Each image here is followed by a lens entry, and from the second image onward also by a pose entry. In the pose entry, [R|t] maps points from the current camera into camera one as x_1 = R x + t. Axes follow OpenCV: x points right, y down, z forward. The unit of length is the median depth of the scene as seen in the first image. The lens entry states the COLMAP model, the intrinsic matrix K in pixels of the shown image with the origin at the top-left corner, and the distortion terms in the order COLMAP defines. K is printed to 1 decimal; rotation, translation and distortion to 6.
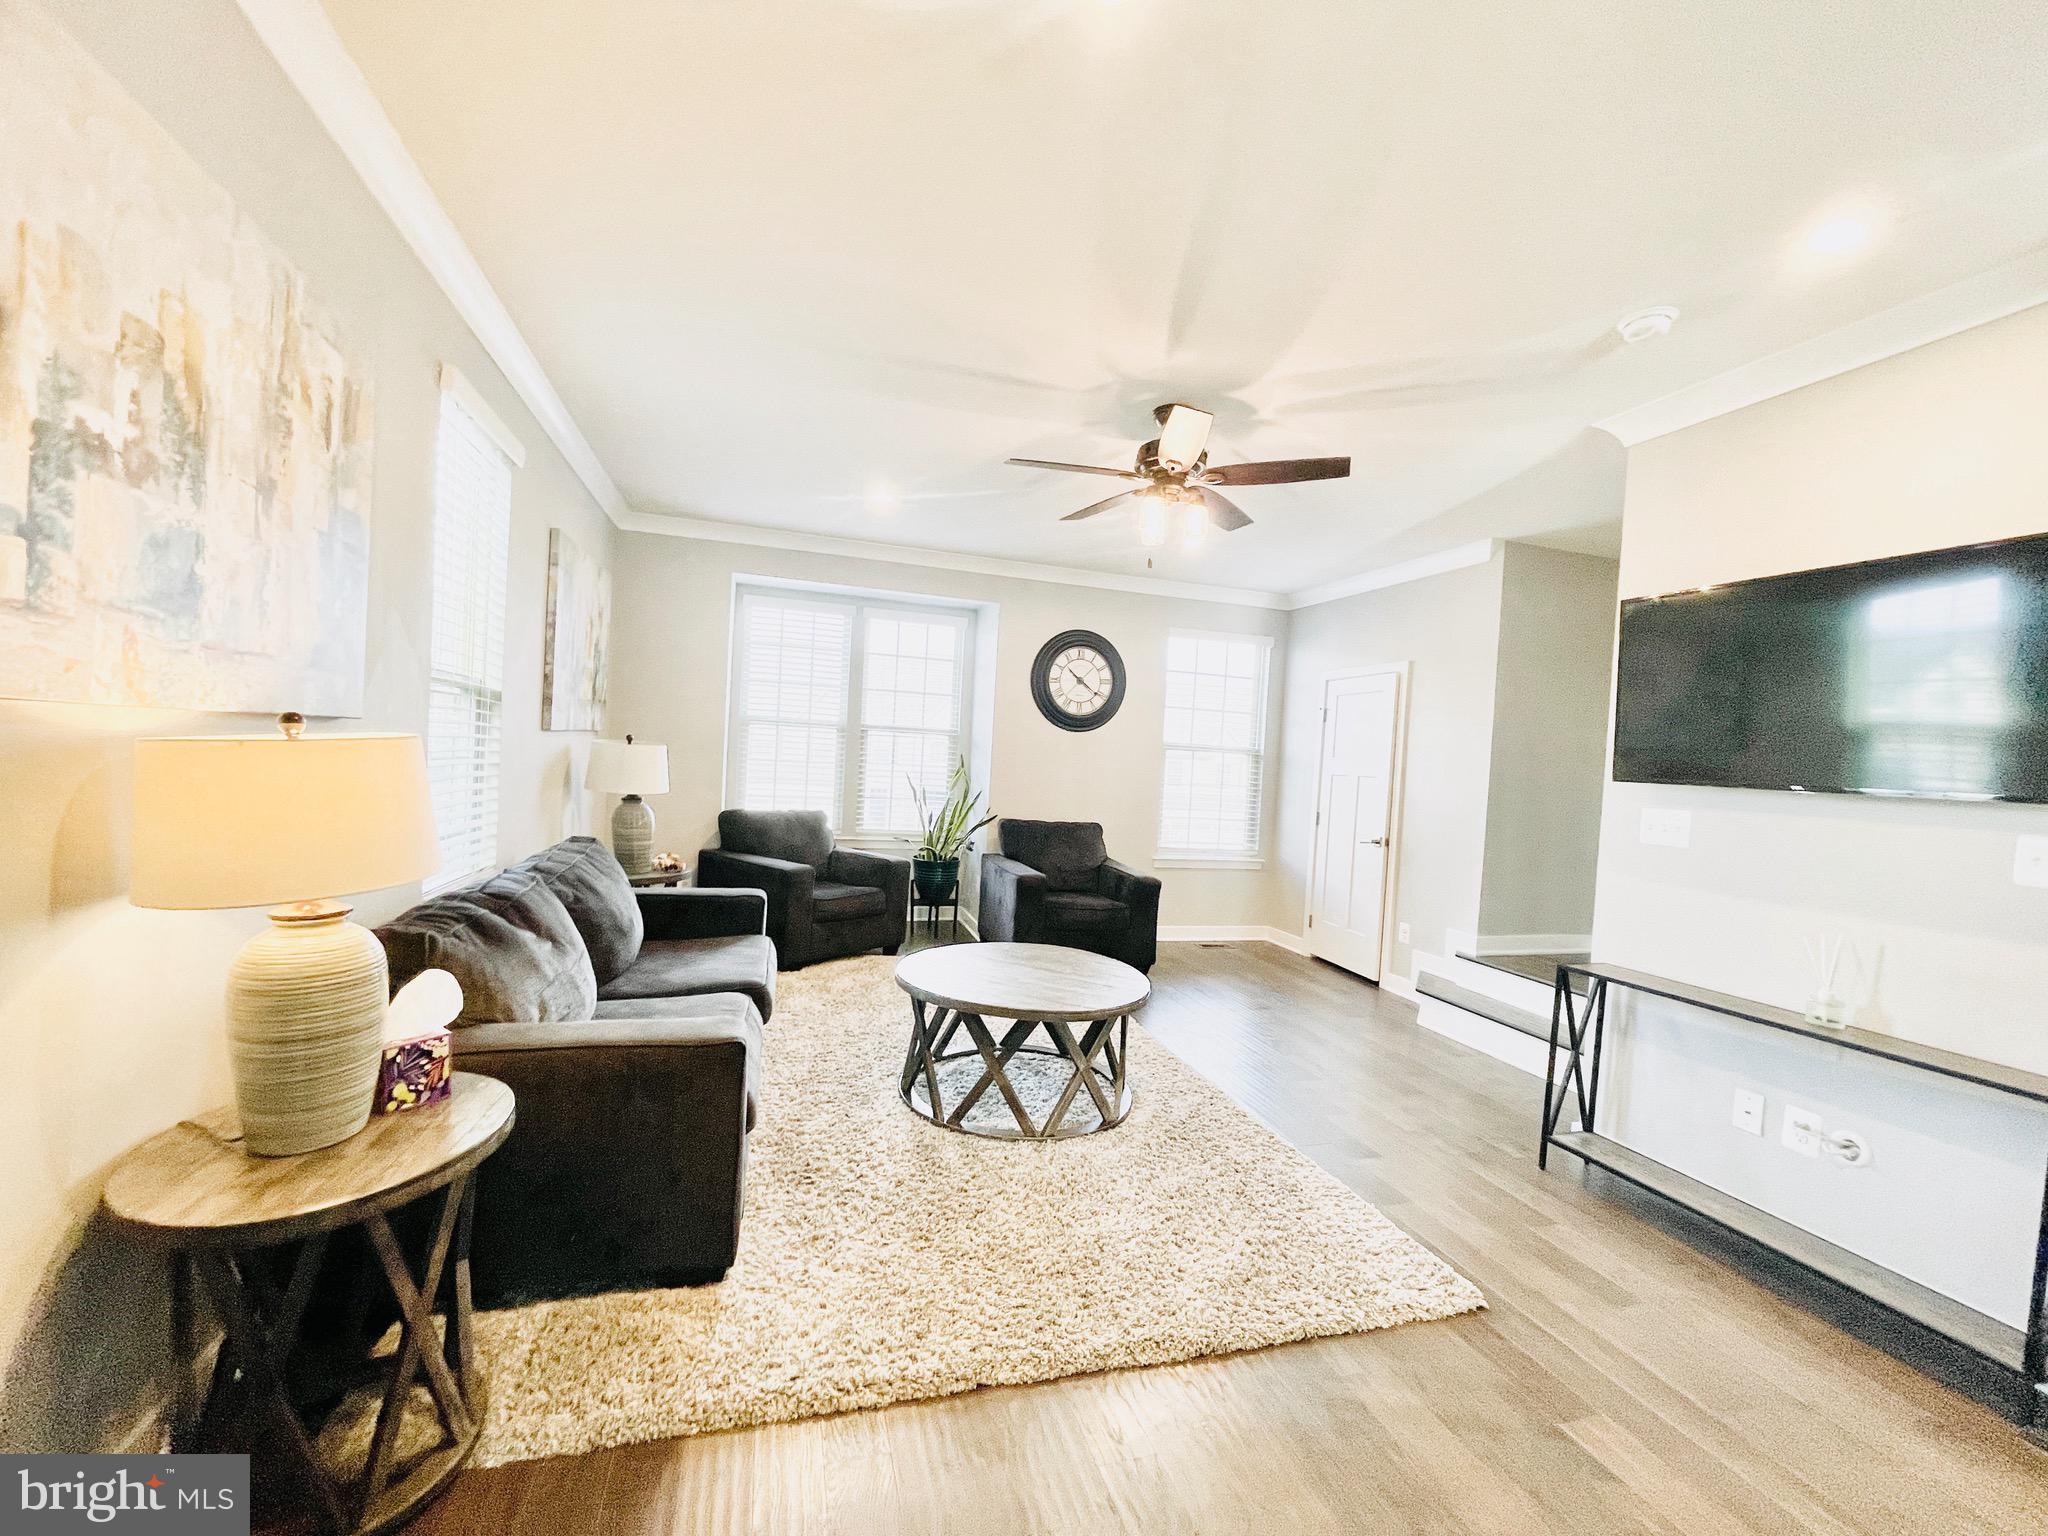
lens RADIAL K [[824.1, 0, 1016.5], [0, 824.1, 780.6], [0, 0, 1]] dist [-0.003939, 0.000557]
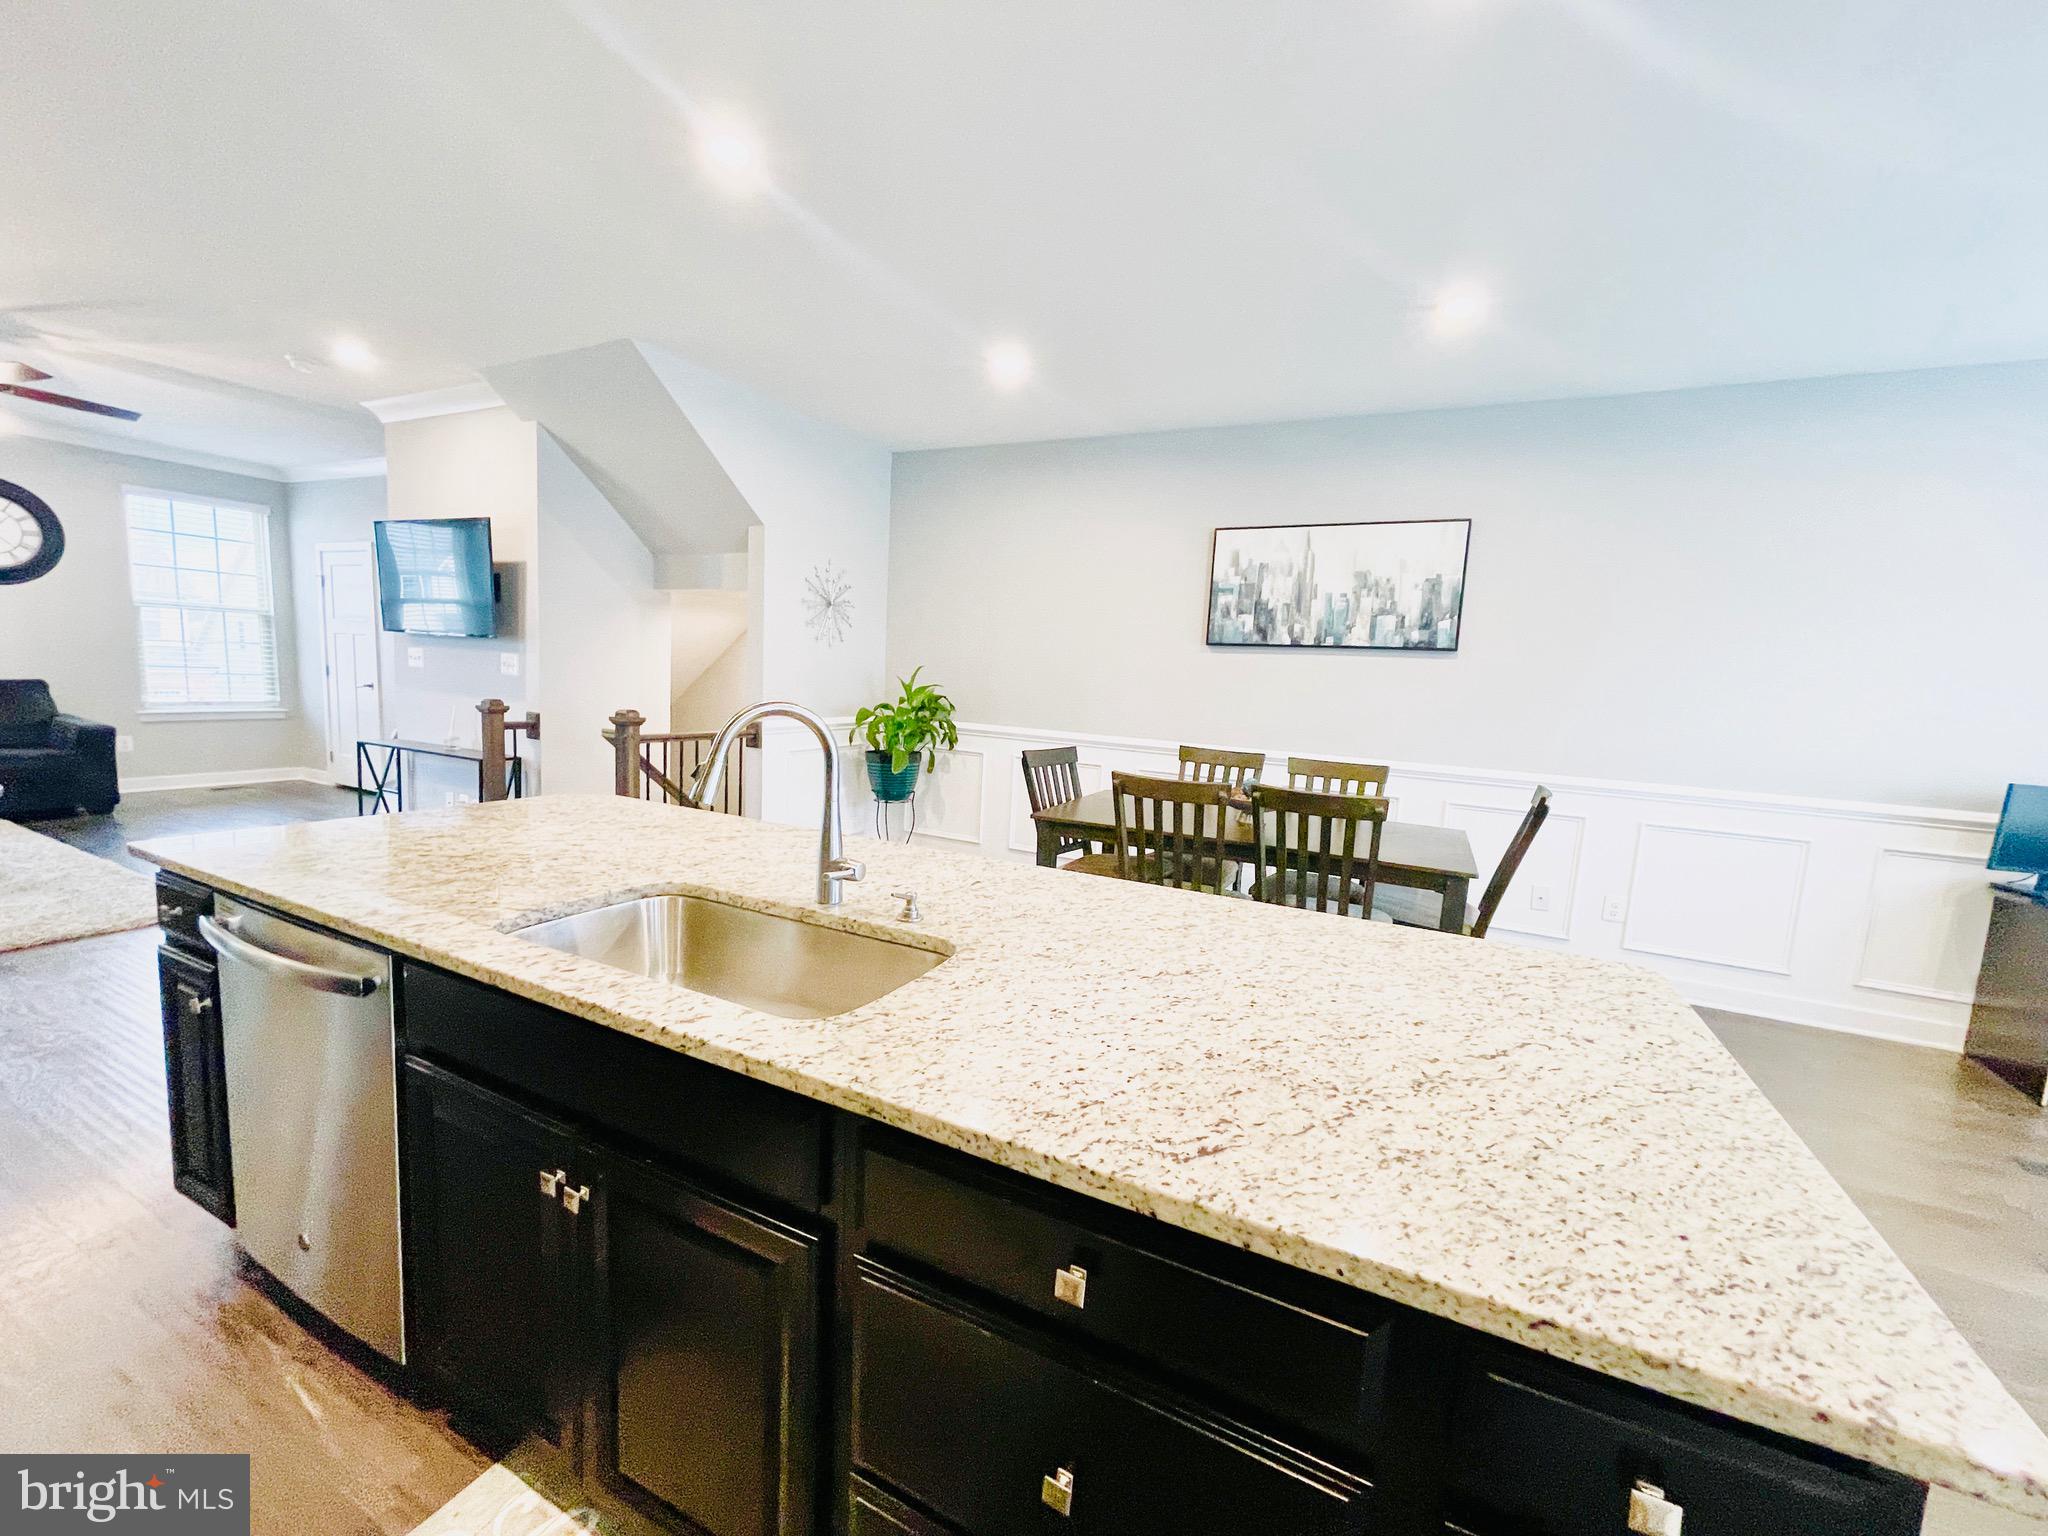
lens RADIAL K [[824.1, 0, 1018.4], [0, 824.1, 776.5], [0, 0, 1]] dist [-0.003939, 0.000557]
pose [[0.684731, -0.115036, 0.719660, 0.292983], [0.005164, 0.988205, 0.153049, 0.035796], [-0.728777, -0.101081, 0.677249, -0.893066]]
